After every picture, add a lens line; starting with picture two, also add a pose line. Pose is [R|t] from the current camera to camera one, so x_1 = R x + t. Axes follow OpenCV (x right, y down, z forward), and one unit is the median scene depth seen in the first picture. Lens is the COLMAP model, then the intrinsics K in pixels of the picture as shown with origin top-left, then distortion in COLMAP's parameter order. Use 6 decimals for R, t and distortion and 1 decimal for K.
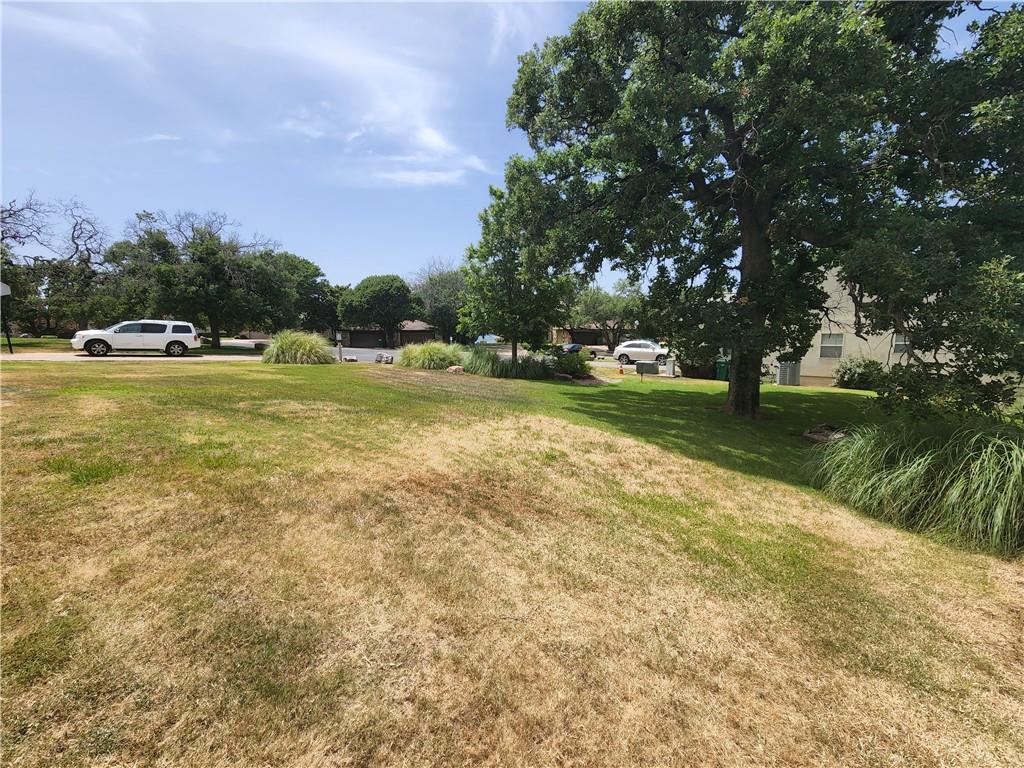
lens RADIAL K [[420.8, 0, 511.5], [0, 420.8, 379.9], [0, 0, 1]] dist [-0.008343, 0.001498]
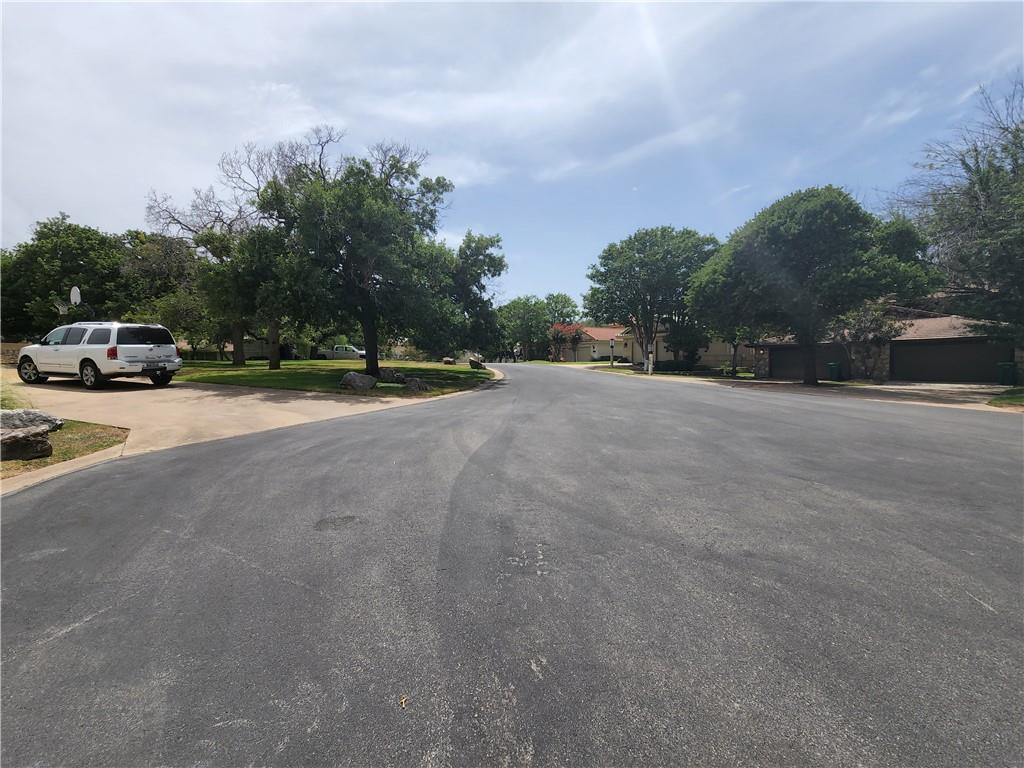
lens RADIAL K [[420.8, 0, 513.7], [0, 420.8, 390.5], [0, 0, 1]] dist [-0.008343, 0.001498]
pose [[0.402770, 0.066273, -0.912899, -0.229637], [-0.103530, 0.994273, 0.026504, -0.267915], [0.909427, 0.083838, 0.407324, 2.767392]]
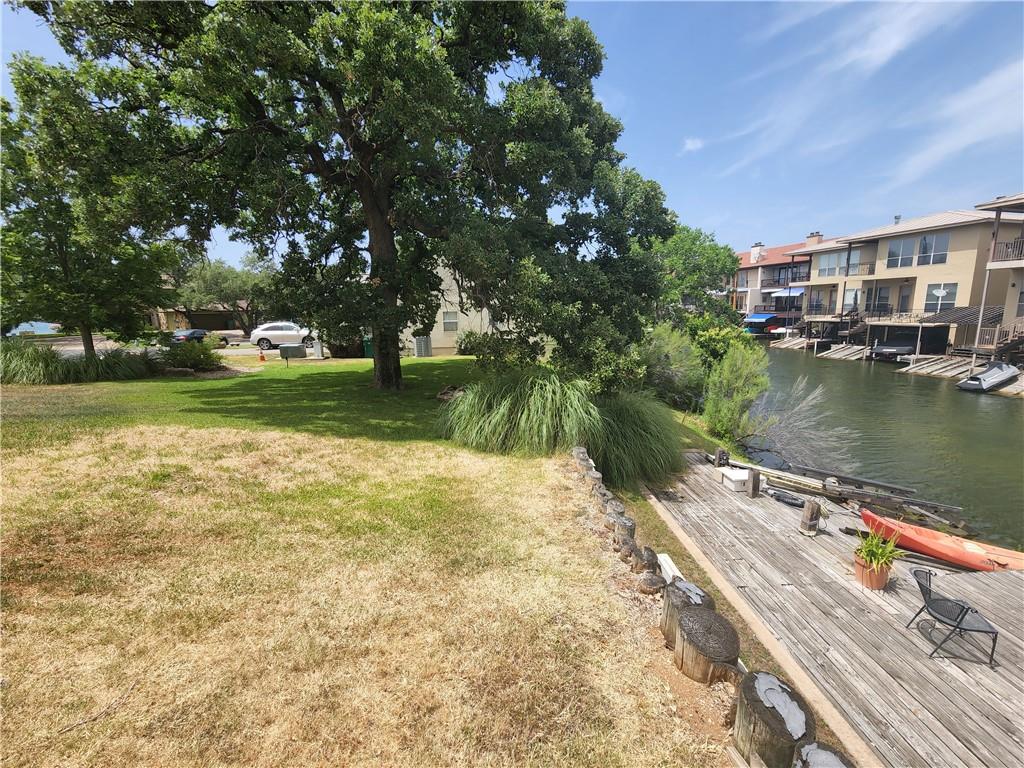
lens RADIAL K [[420.8, 0, 512.4], [0, 420.8, 380.3], [0, 0, 1]] dist [-0.008343, 0.001498]
pose [[0.703956, -0.129677, 0.698305, 0.019137], [0.096845, 0.991533, 0.086502, 0.001776], [-0.703610, 0.006734, 0.710554, -0.001102]]
